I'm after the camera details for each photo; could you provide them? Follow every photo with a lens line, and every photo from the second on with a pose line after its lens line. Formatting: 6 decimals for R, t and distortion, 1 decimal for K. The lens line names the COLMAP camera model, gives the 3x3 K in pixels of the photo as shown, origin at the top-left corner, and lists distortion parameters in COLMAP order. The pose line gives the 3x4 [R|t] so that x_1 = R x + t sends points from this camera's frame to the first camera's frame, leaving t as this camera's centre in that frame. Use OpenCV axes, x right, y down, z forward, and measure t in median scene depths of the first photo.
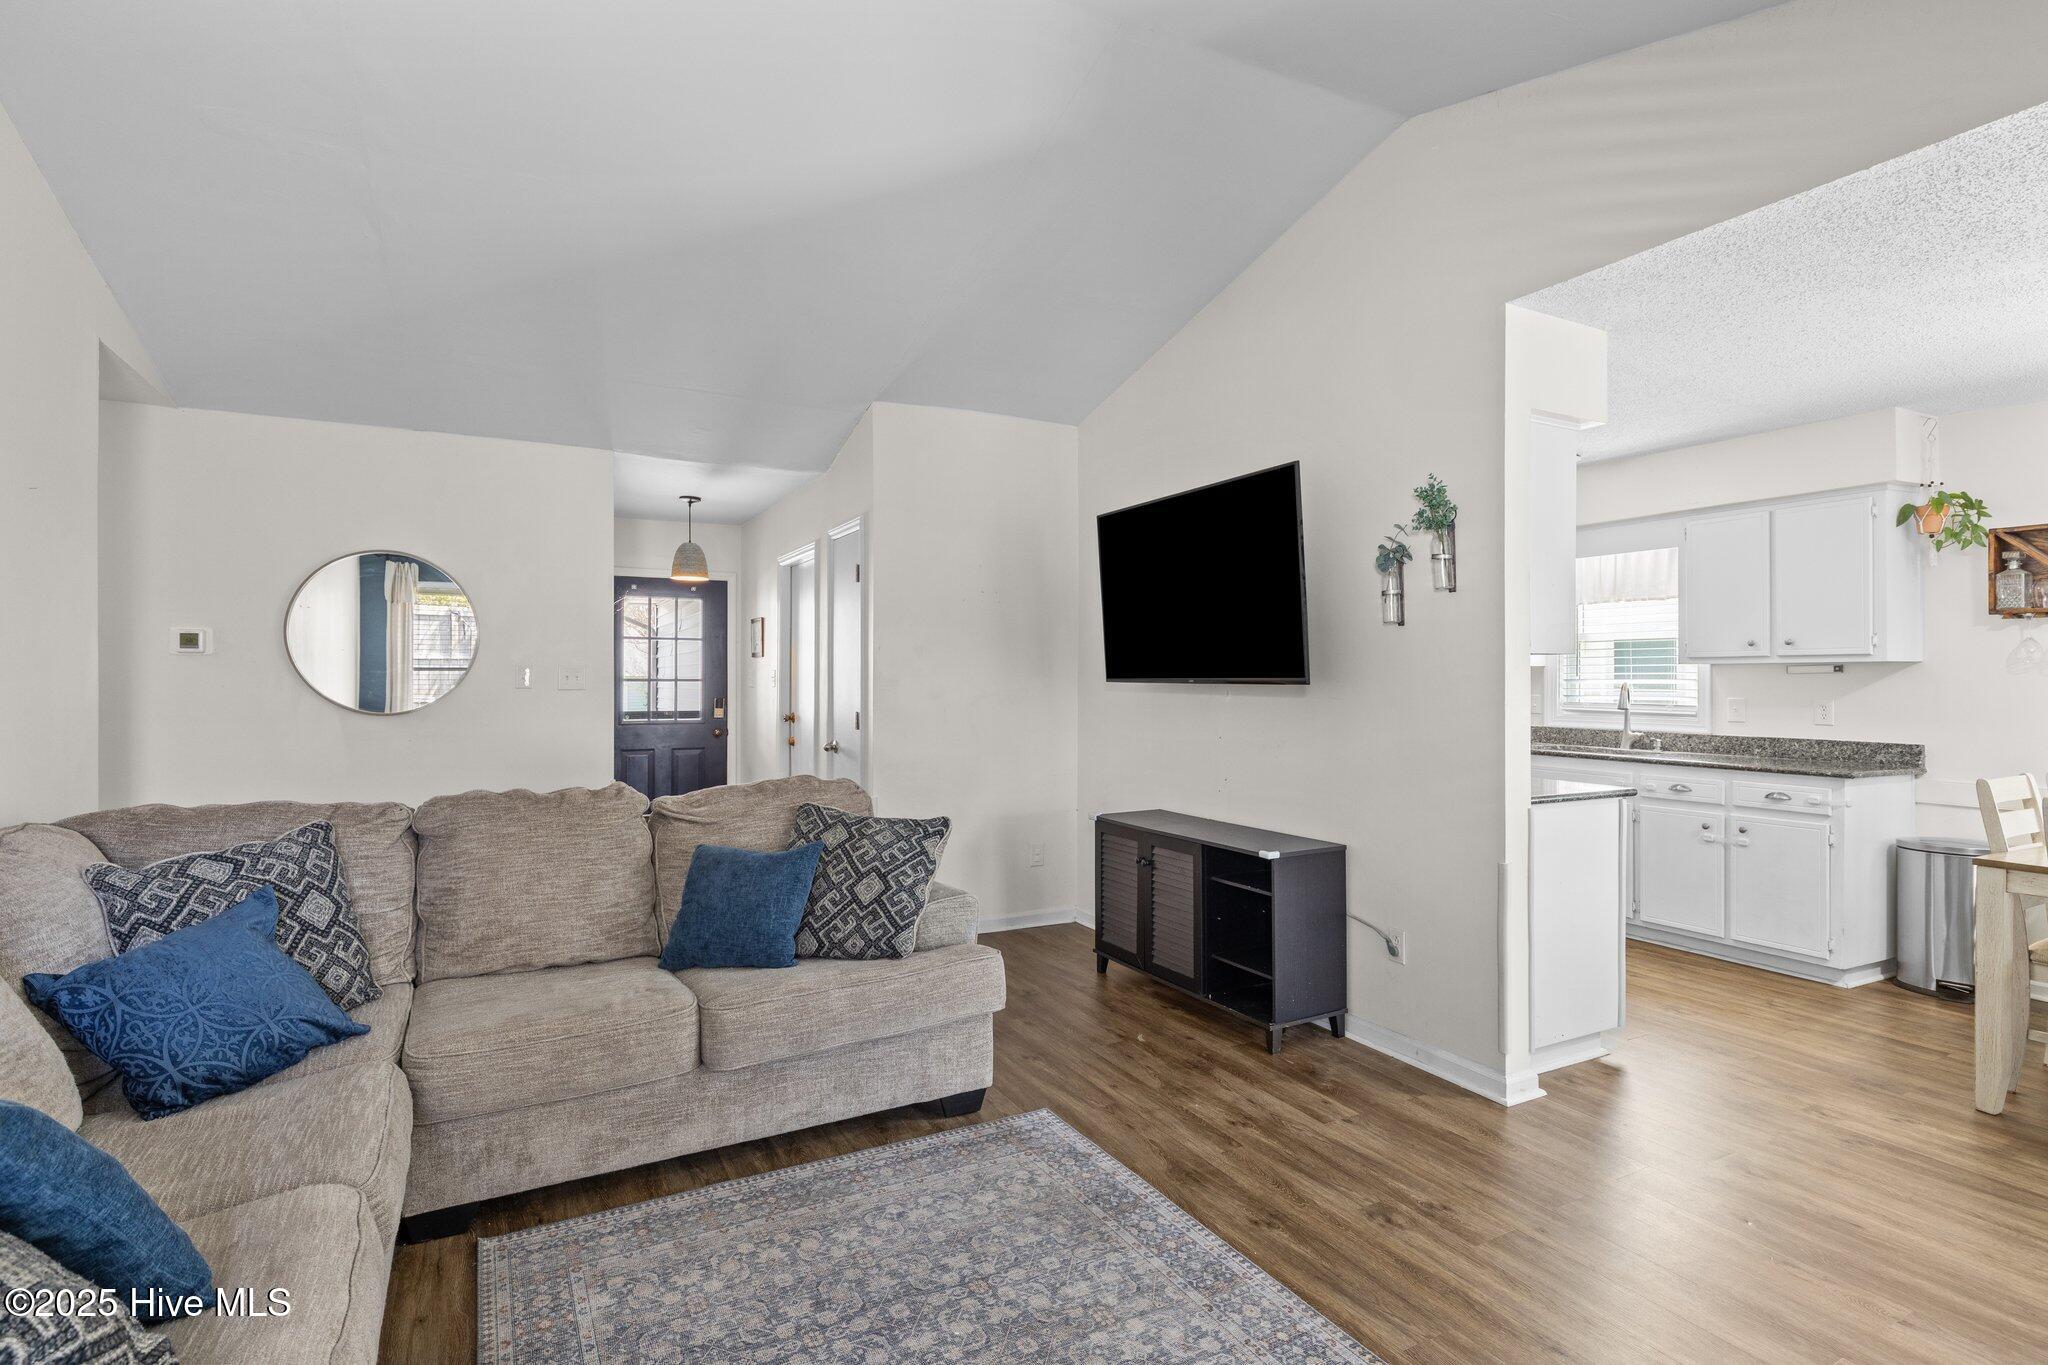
lens RADIAL K [[1001.1, 0, 1024.0], [0, 1001.1, 682.5], [0, 0, 1]] dist [-0.000144, -0.000283]
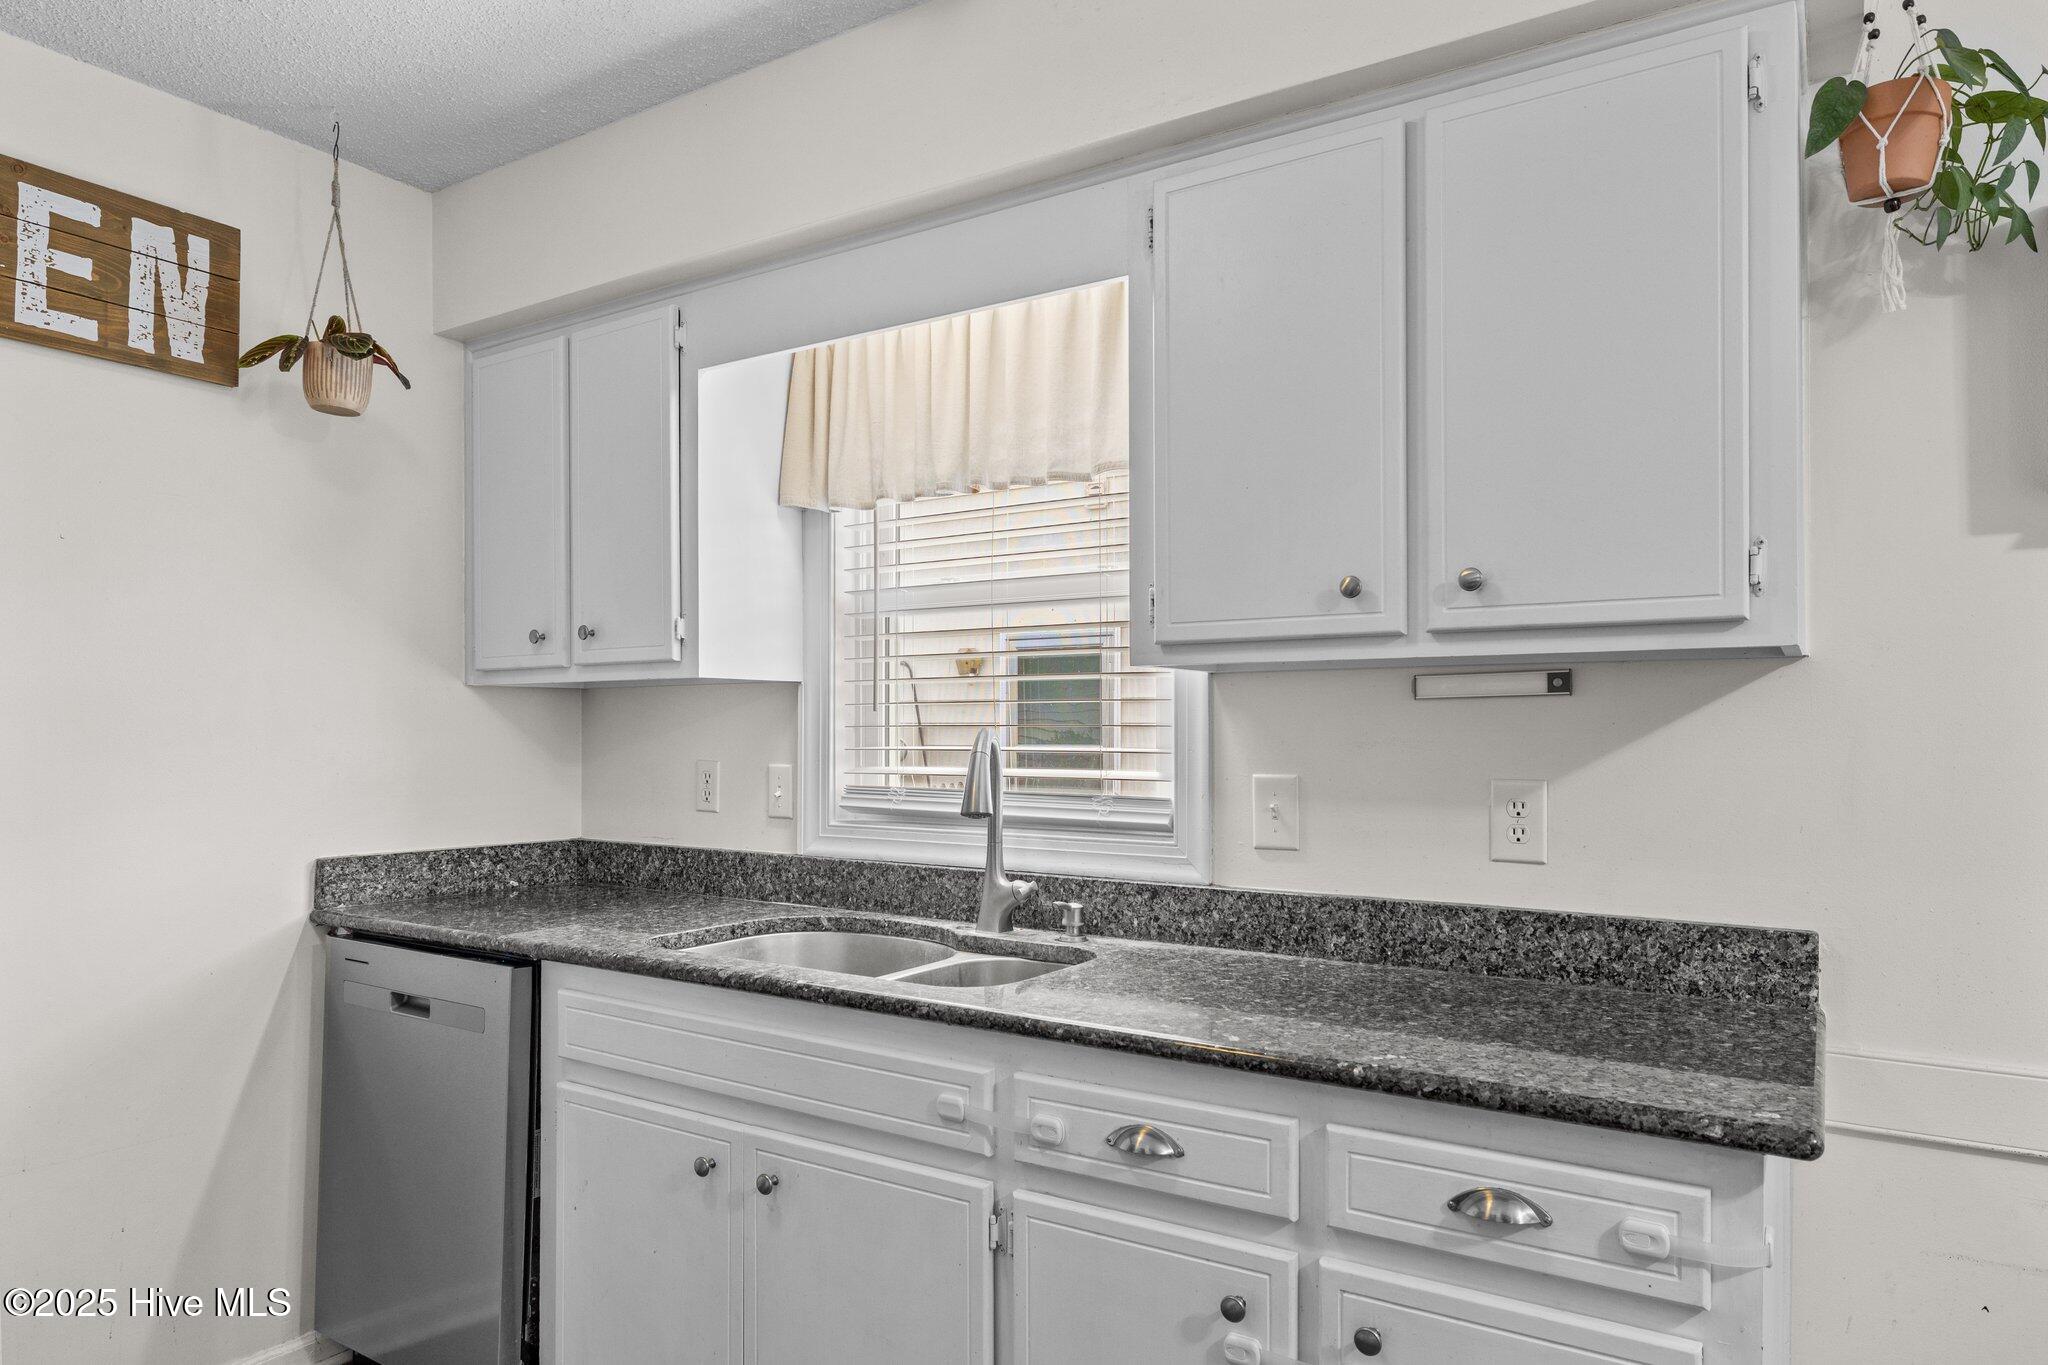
lens RADIAL K [[1259.5, 0, 1018.5], [0, 1259.5, 734.0], [0, 0, 1]] dist [-0.000728, 0.000085]
pose [[0.870535, -0.002122, 0.492102, 0.460136], [-0.000965, 0.999981, 0.006019, 0.000165], [-0.492106, -0.005714, 0.870517, 0.721623]]
